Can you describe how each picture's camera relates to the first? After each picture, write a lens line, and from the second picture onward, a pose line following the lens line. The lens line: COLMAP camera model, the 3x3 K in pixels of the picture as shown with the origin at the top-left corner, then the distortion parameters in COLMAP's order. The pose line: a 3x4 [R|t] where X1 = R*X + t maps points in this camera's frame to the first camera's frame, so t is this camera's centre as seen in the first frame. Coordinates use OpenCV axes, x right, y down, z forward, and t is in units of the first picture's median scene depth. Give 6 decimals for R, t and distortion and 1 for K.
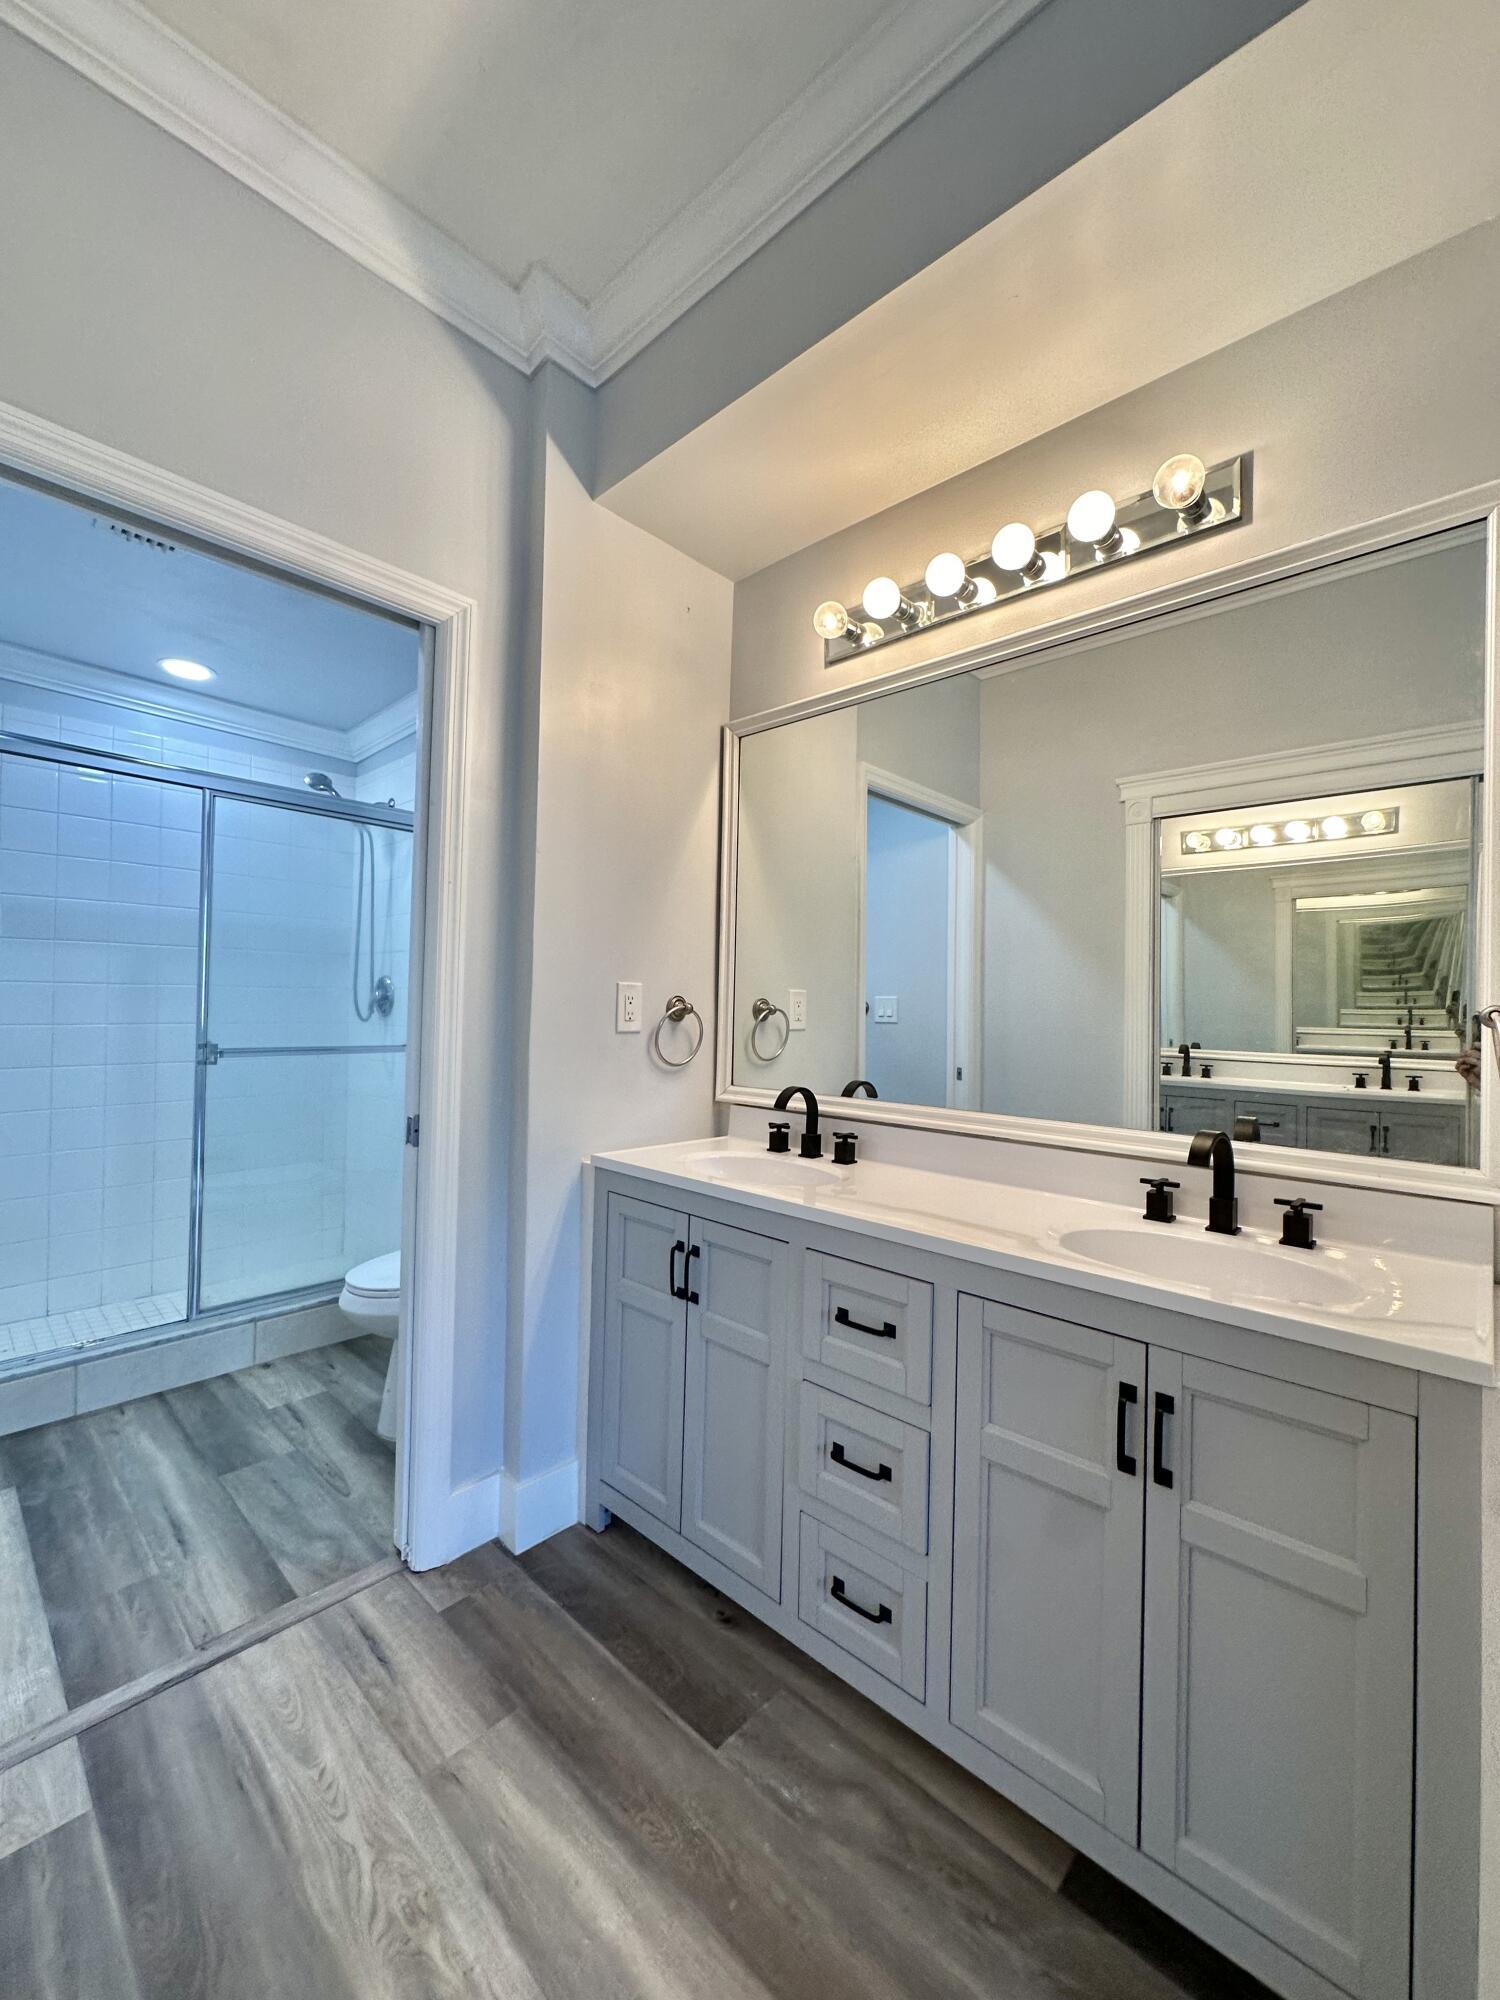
lens RADIAL K [[797.2, 0, 744.1], [0, 797.2, 994.3], [0, 0, 1]] dist [-0.004982, 0.001593]
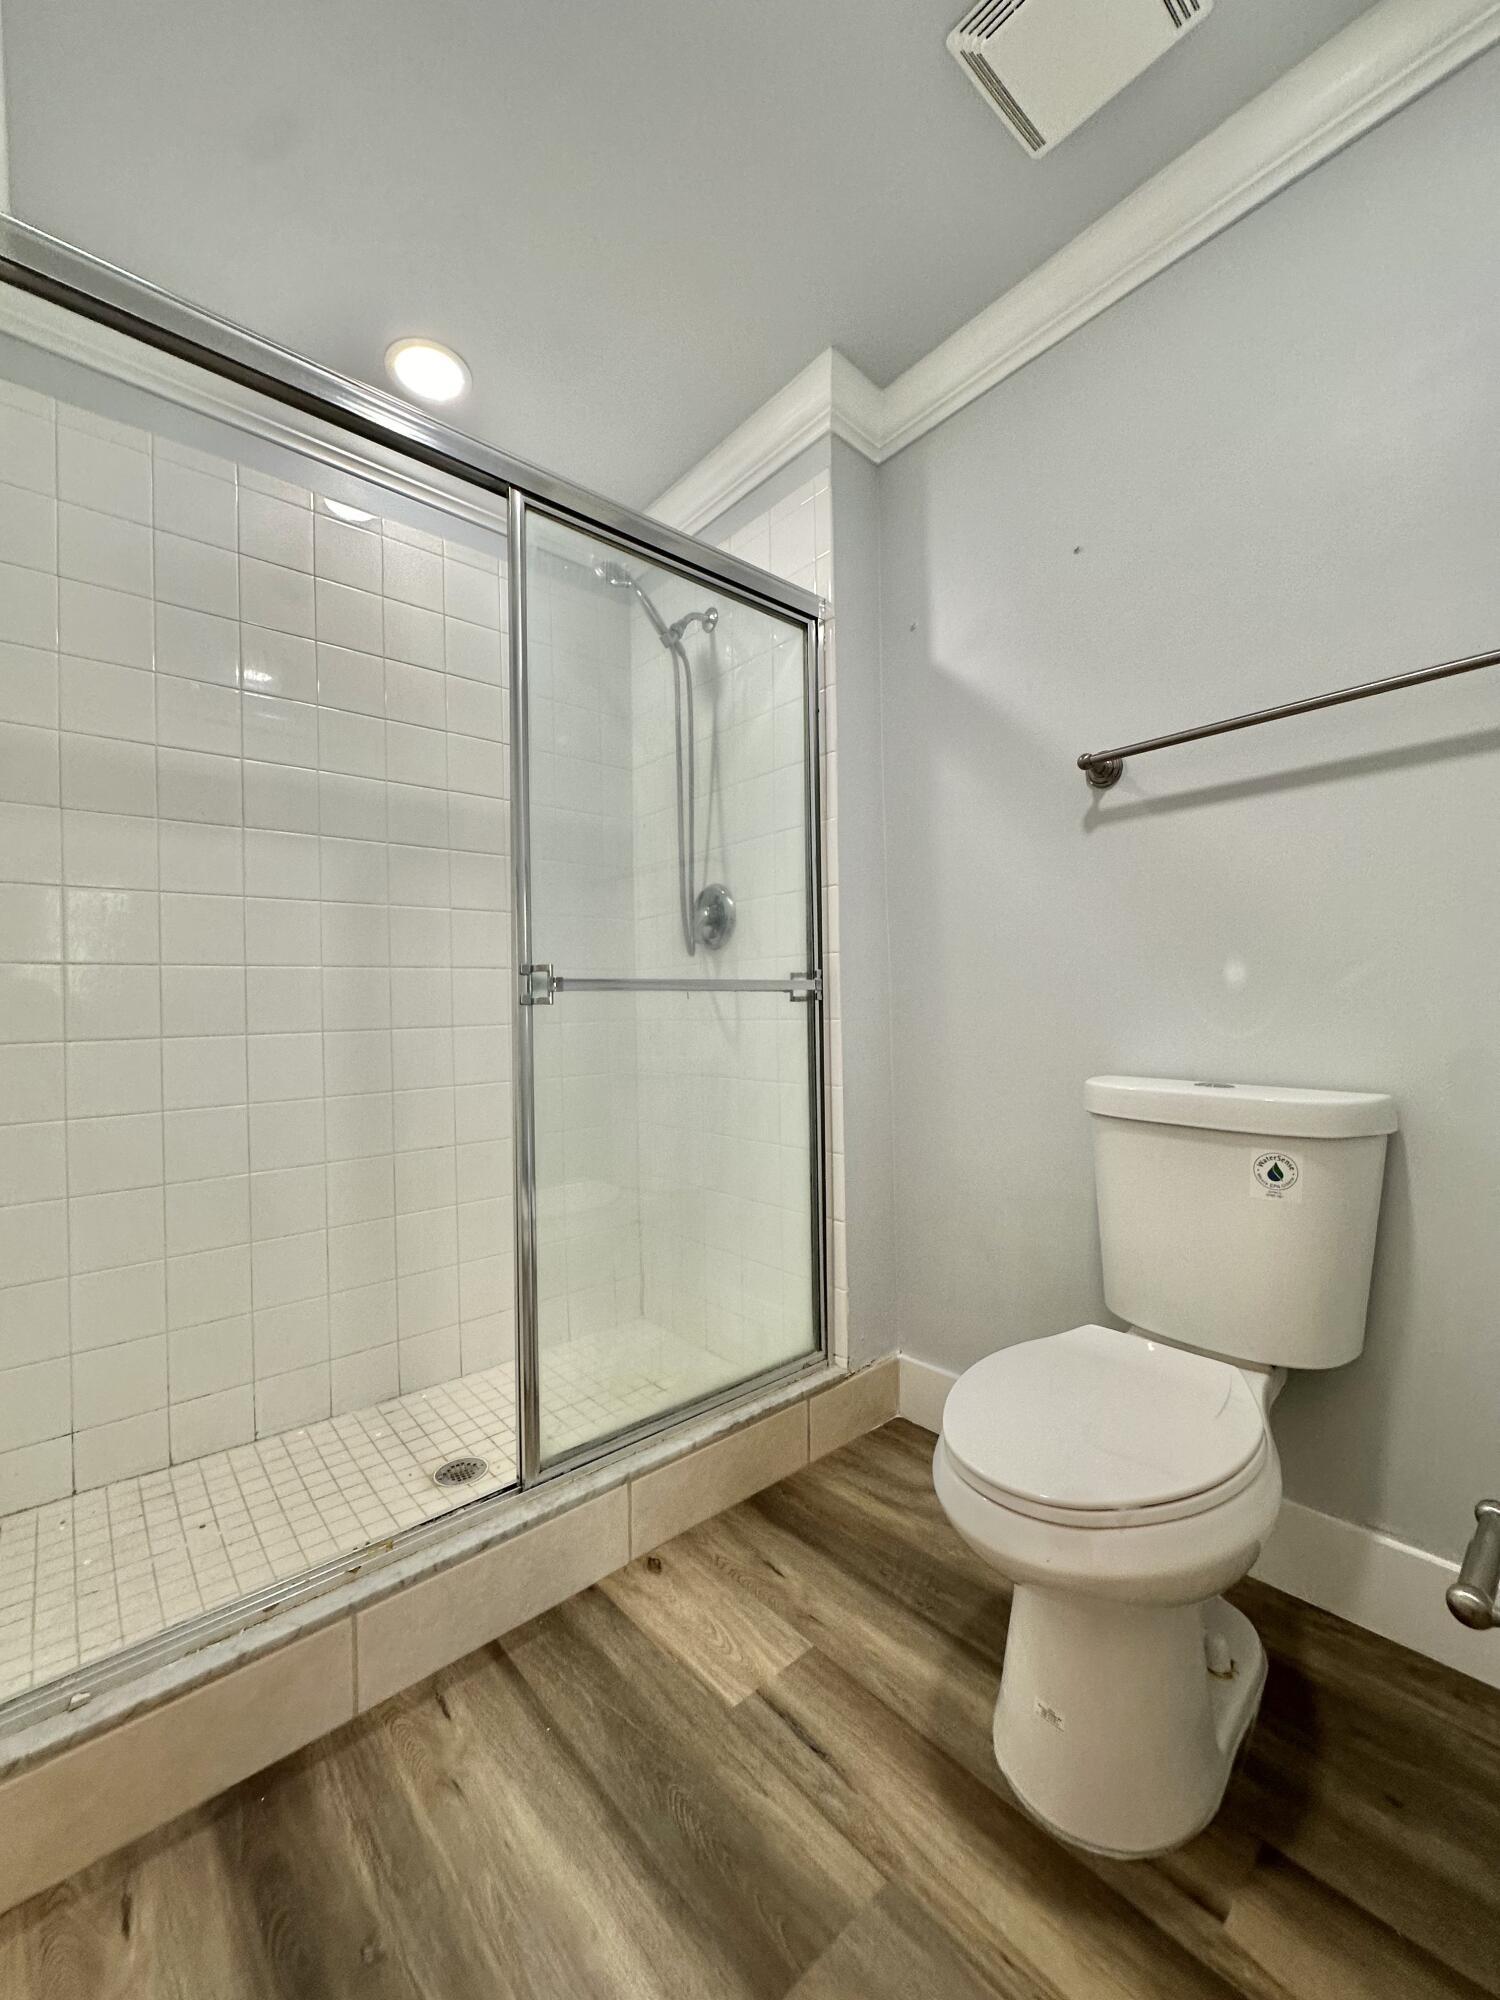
lens RADIAL K [[797.2, 0, 734.5], [0, 797.2, 986.4], [0, 0, 1]] dist [-0.004982, 0.001593]
pose [[0.993328, -0.045806, -0.105840, -0.453560], [0.044837, 0.998928, -0.011514, 0.082536], [0.106254, 0.006692, 0.994317, 0.451168]]
